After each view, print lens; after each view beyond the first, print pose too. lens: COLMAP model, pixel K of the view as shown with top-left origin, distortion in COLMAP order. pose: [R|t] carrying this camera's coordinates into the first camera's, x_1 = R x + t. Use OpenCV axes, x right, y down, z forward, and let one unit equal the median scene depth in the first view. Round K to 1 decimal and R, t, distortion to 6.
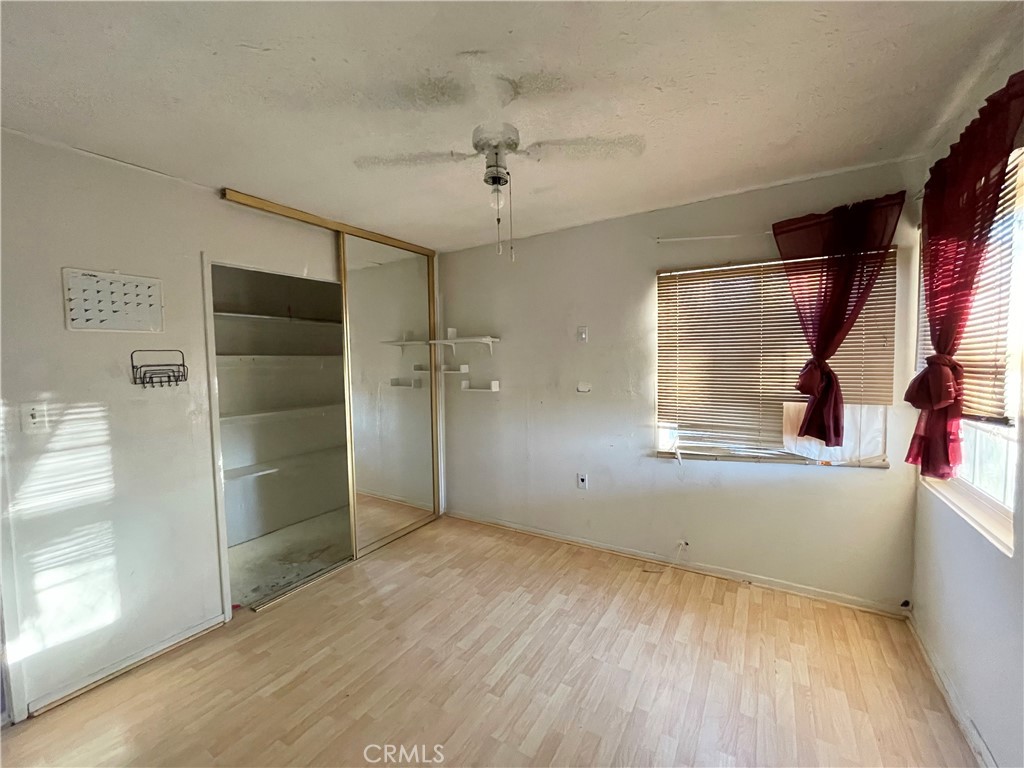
lens RADIAL K [[416.5, 0, 512.8], [0, 416.5, 383.6], [0, 0, 1]] dist [-0.001239, -0.000107]
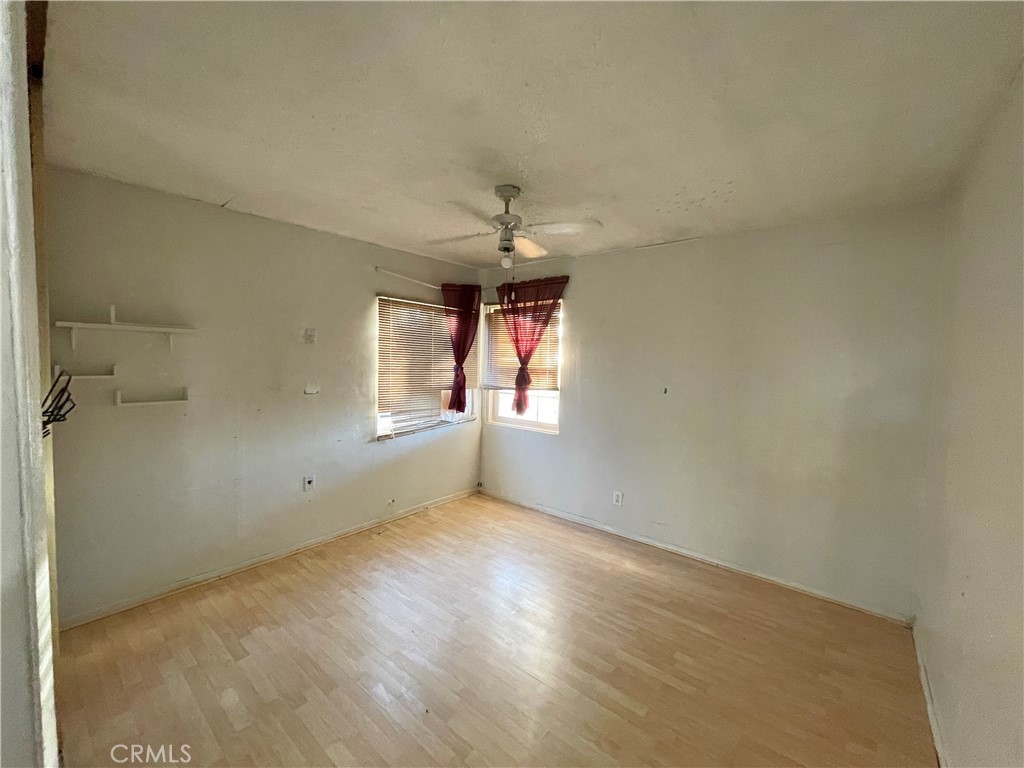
lens RADIAL K [[416.5, 0, 510.5], [0, 416.5, 384.4], [0, 0, 1]] dist [-0.001239, -0.000107]
pose [[0.154001, -0.041064, 0.987217, -0.877094], [0.032091, 0.998817, 0.036541, -0.028874], [-0.987549, 0.026053, 0.155137, 0.430156]]
